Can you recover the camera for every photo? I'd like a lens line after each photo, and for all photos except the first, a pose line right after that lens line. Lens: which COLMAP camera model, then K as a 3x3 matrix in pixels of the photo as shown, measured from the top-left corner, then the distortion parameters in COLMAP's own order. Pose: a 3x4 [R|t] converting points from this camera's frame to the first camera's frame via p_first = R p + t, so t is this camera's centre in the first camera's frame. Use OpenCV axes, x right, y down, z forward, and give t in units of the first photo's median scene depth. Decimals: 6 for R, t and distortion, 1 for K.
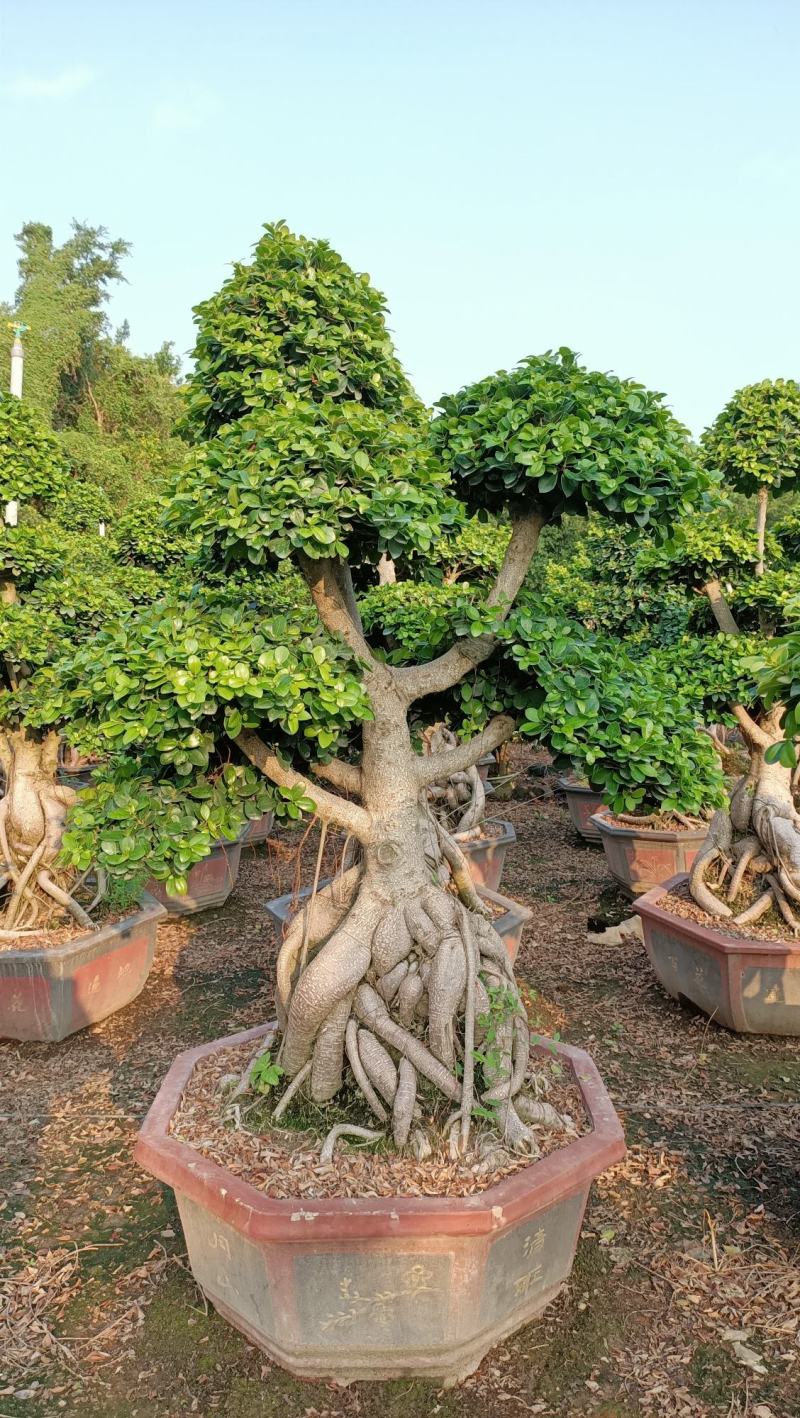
lens RADIAL K [[1018.3, 0, 405.5], [0, 1018.3, 703.2], [0, 0, 1]] dist [0.065015, -0.119133]
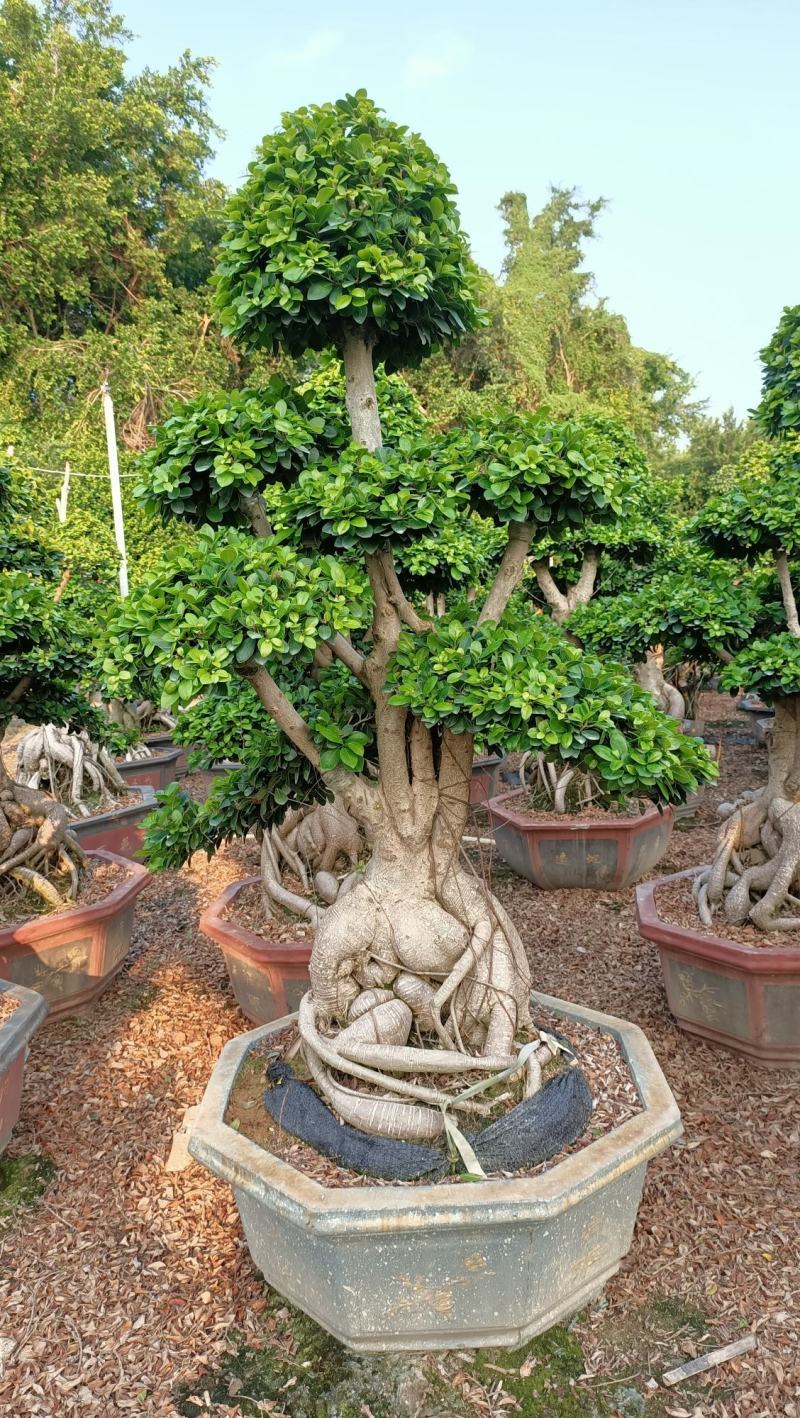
lens RADIAL K [[1018.3, 0, 405.5], [0, 1018.3, 703.2], [0, 0, 1]] dist [0.065015, -0.119133]
pose [[0.963970, 0.001740, -0.266005, -0.202698], [0.008888, 0.999210, 0.038746, 0.004342], [0.265862, -0.039714, 0.963193, -0.044046]]
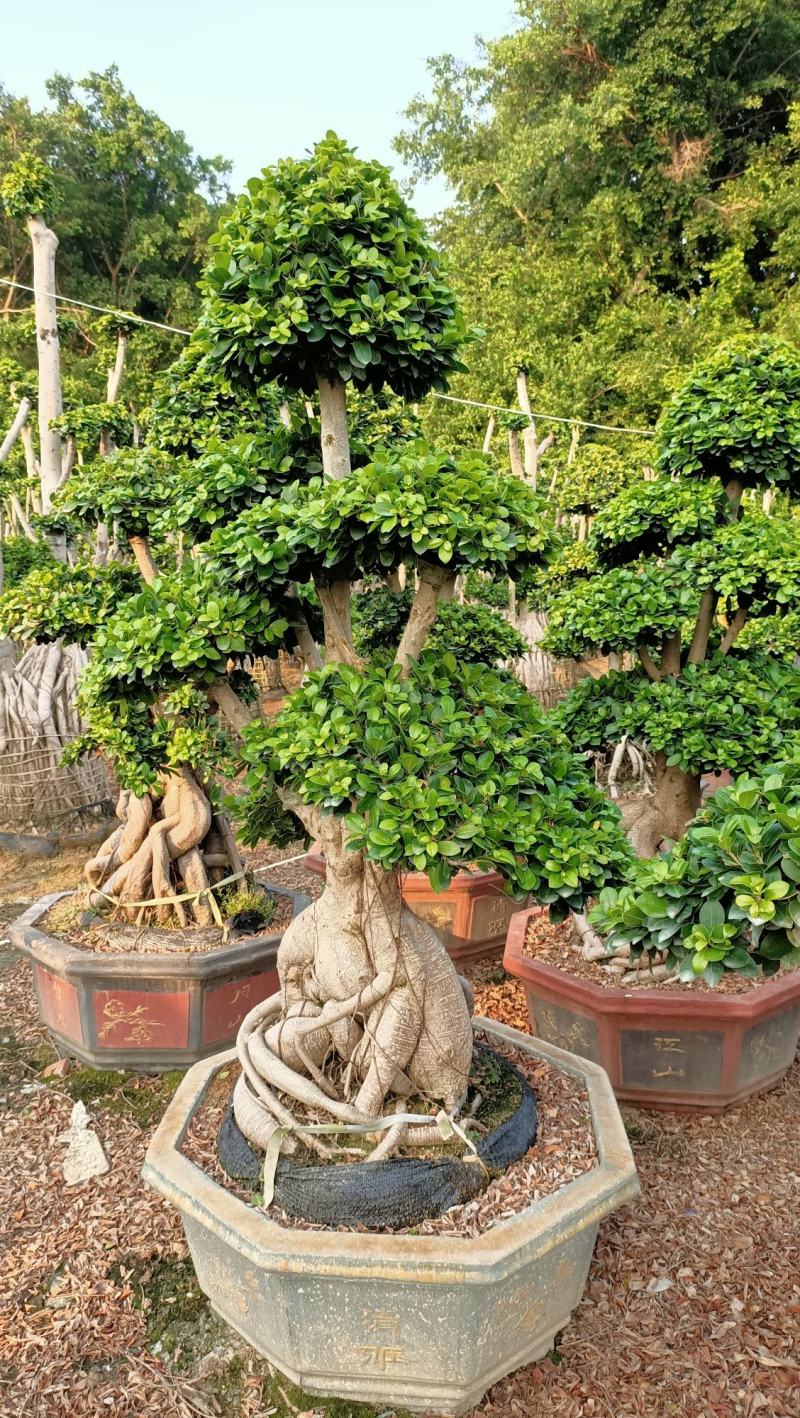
lens RADIAL K [[1018.3, 0, 405.5], [0, 1018.3, 703.2], [0, 0, 1]] dist [0.065015, -0.119133]
pose [[0.437324, 0.122993, -0.890854, -0.156953], [-0.073136, 0.992186, 0.101080, -0.002683], [0.896325, 0.020948, 0.442902, -0.006444]]
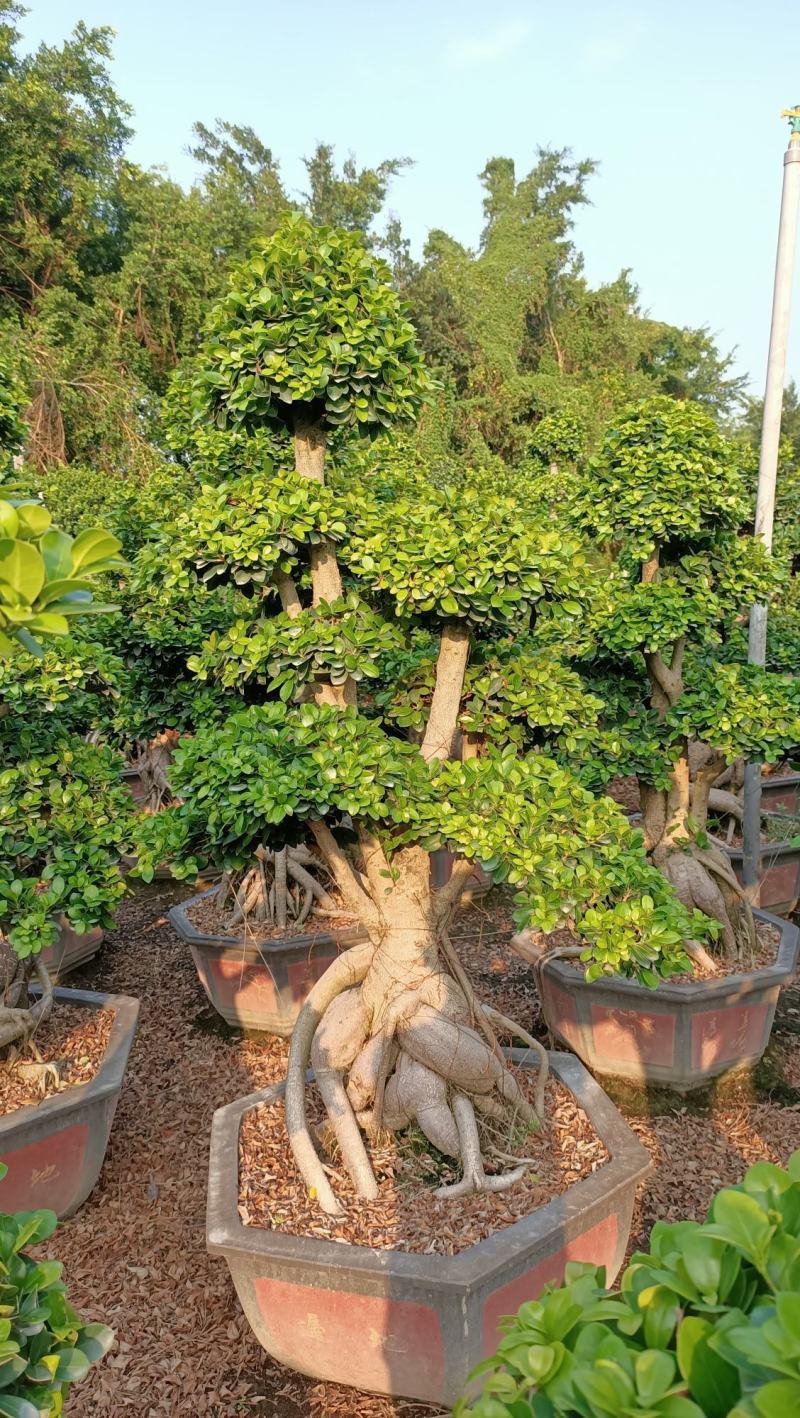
lens RADIAL K [[1019.8, 0, 400.0], [0, 1019.8, 709.0], [0, 0, 1]] dist [0.056521, -0.065985]
pose [[0.919789, 0.019570, -0.391925, -0.062188], [0.002189, 0.998484, 0.054996, -0.007476], [0.392407, -0.051443, 0.918352, 0.058028]]
